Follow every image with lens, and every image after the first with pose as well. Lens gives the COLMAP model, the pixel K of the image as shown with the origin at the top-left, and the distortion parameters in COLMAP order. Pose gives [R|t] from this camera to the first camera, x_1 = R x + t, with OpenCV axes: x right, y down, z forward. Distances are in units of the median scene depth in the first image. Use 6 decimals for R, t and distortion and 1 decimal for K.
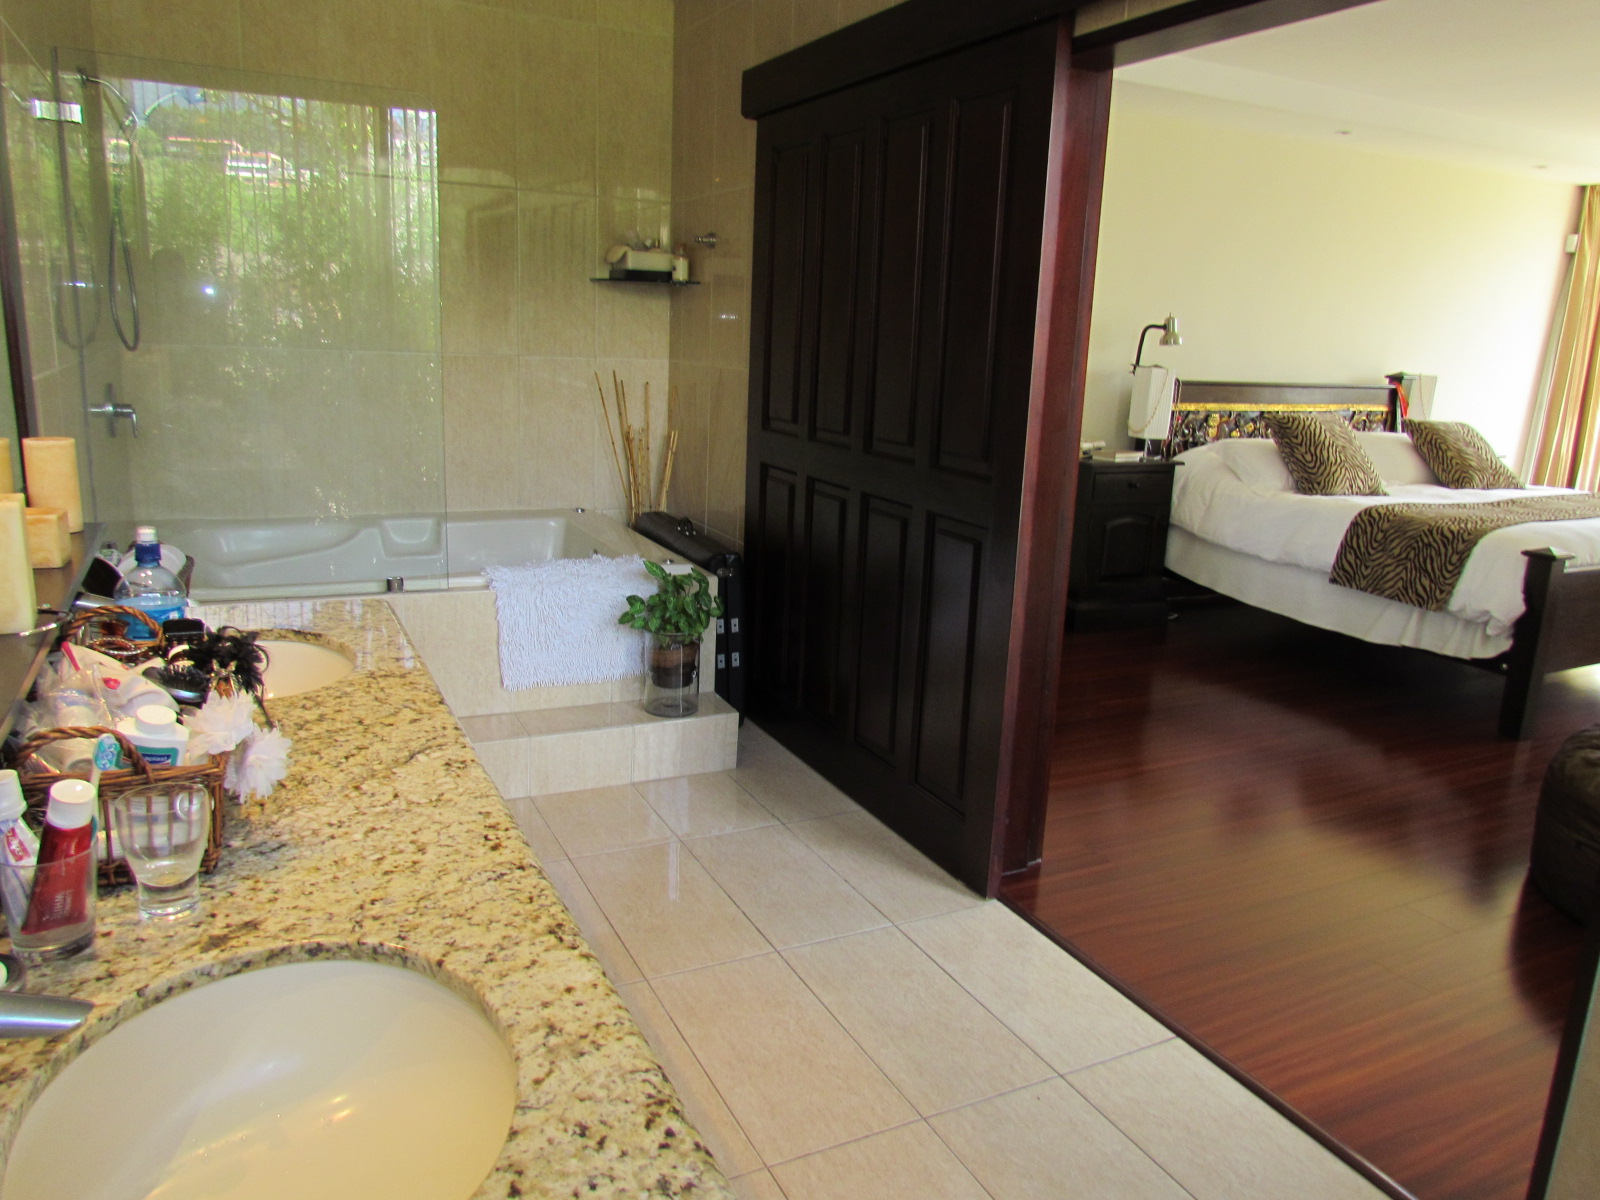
lens RADIAL K [[1147.3, 0, 802.4], [0, 1147.3, 599.8], [0, 0, 1]] dist [-0.022340, 0.002356]
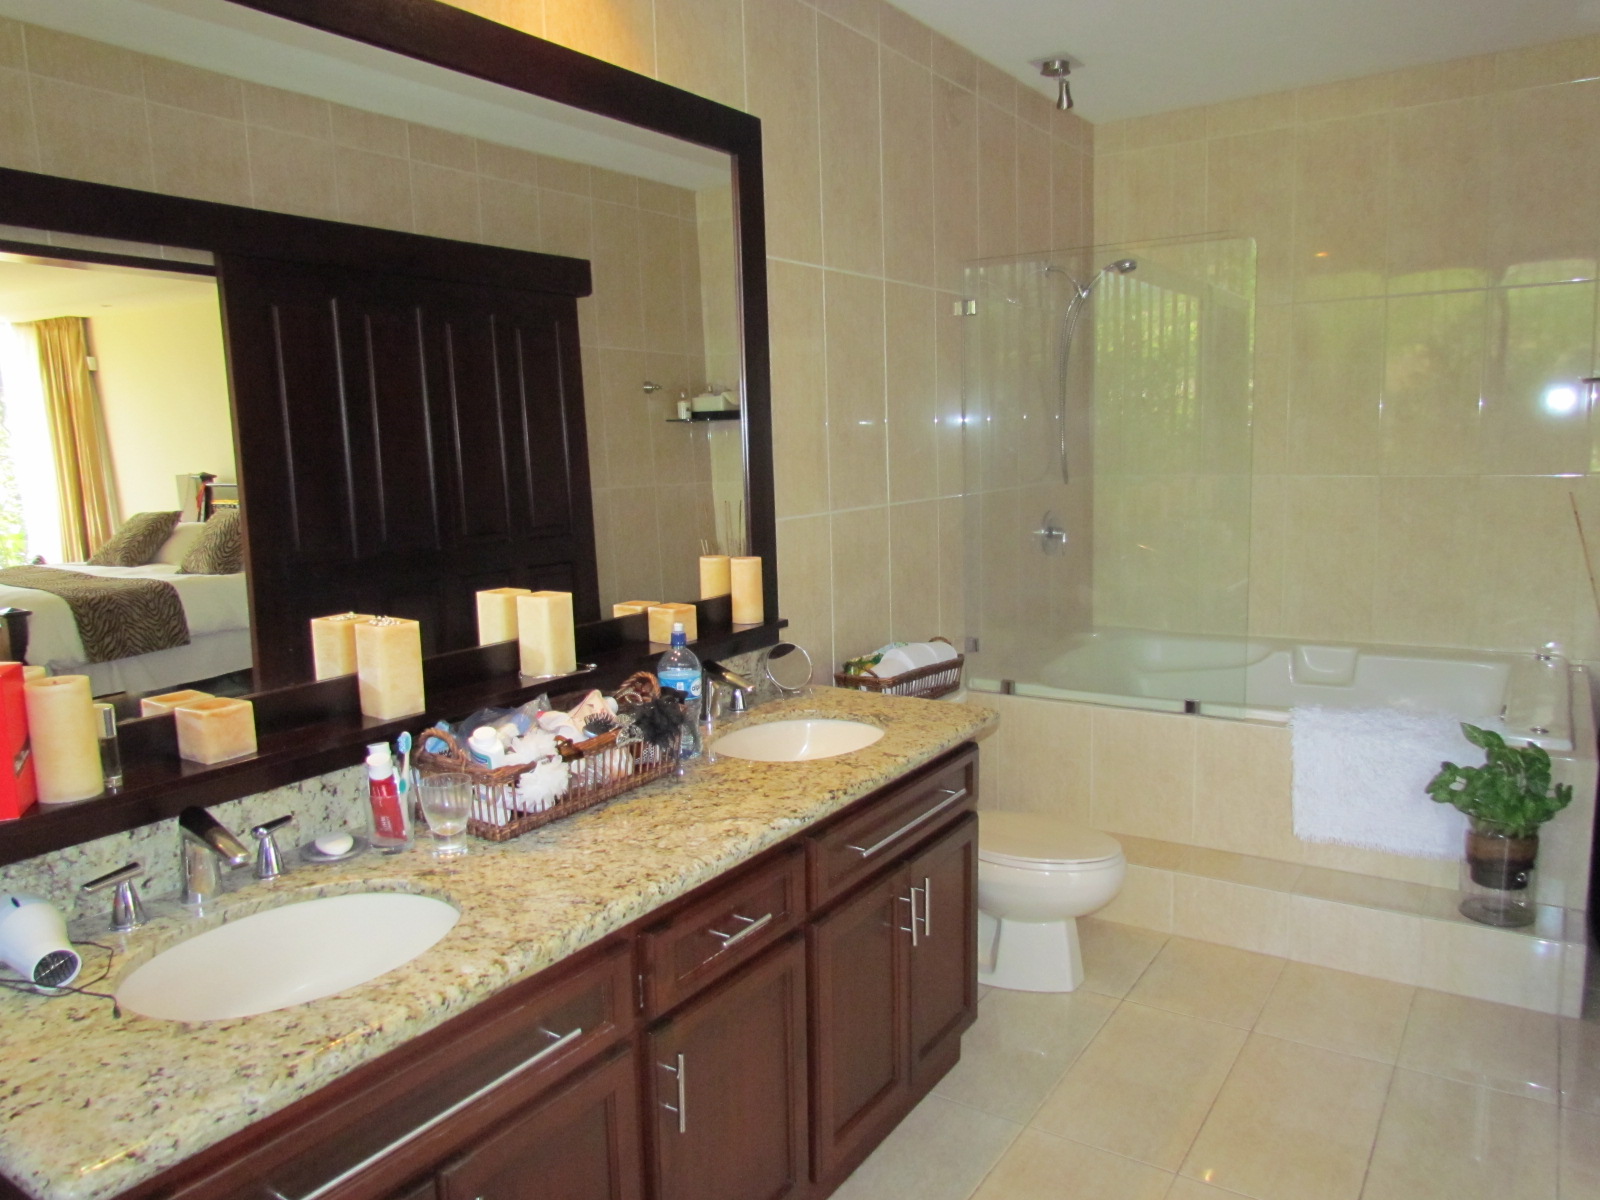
lens RADIAL K [[1147.3, 0, 802.0], [0, 1147.3, 603.3], [0, 0, 1]] dist [-0.022340, 0.002356]
pose [[0.473510, 0.061523, -0.878637, 0.354406], [-0.143005, 0.989692, -0.007768, -0.045088], [0.869102, 0.129327, 0.477427, 0.195111]]
